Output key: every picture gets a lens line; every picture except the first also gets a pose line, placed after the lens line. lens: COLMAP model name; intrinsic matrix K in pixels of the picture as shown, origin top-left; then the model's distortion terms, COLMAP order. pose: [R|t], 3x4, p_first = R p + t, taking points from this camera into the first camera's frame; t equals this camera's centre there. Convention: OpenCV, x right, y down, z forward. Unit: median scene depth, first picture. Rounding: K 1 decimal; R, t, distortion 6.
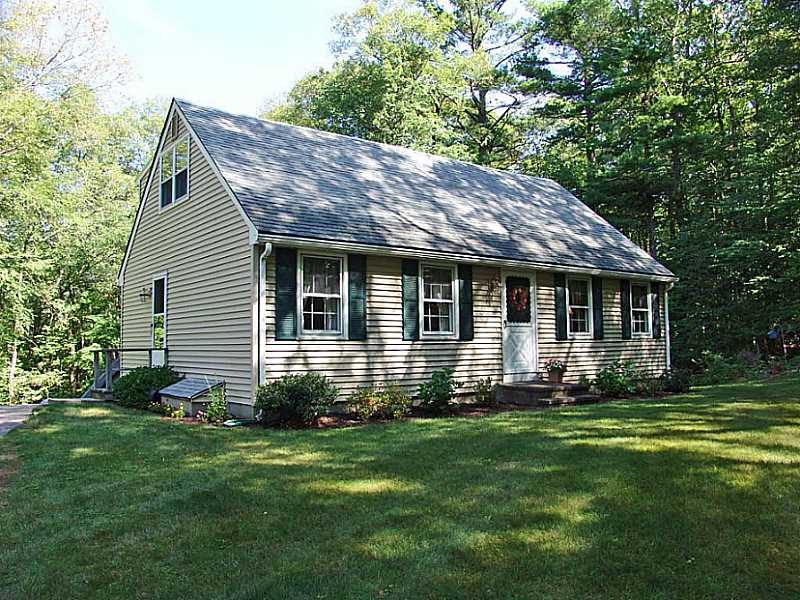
lens RADIAL K [[647.5, 0, 399.9], [0, 647.5, 300.8], [0, 0, 1]] dist [-0.000412, -0.000979]
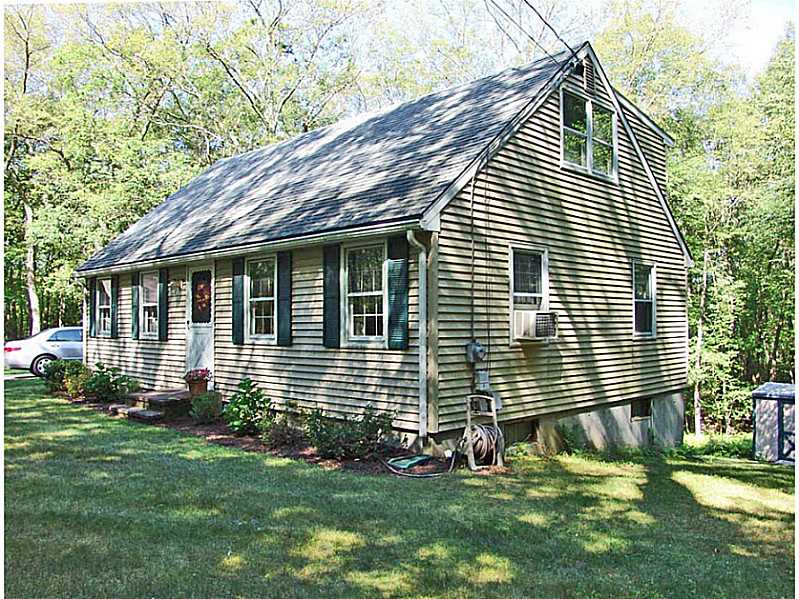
lens RADIAL K [[646.7, 0, 399.4], [0, 646.7, 300.9], [0, 0, 1]] dist [-0.000412, -0.000979]
pose [[0.127010, -0.026052, -0.991559, 1.003161], [0.067187, 0.997585, -0.017604, 0.034277], [0.989623, -0.064384, 0.128453, 1.061307]]
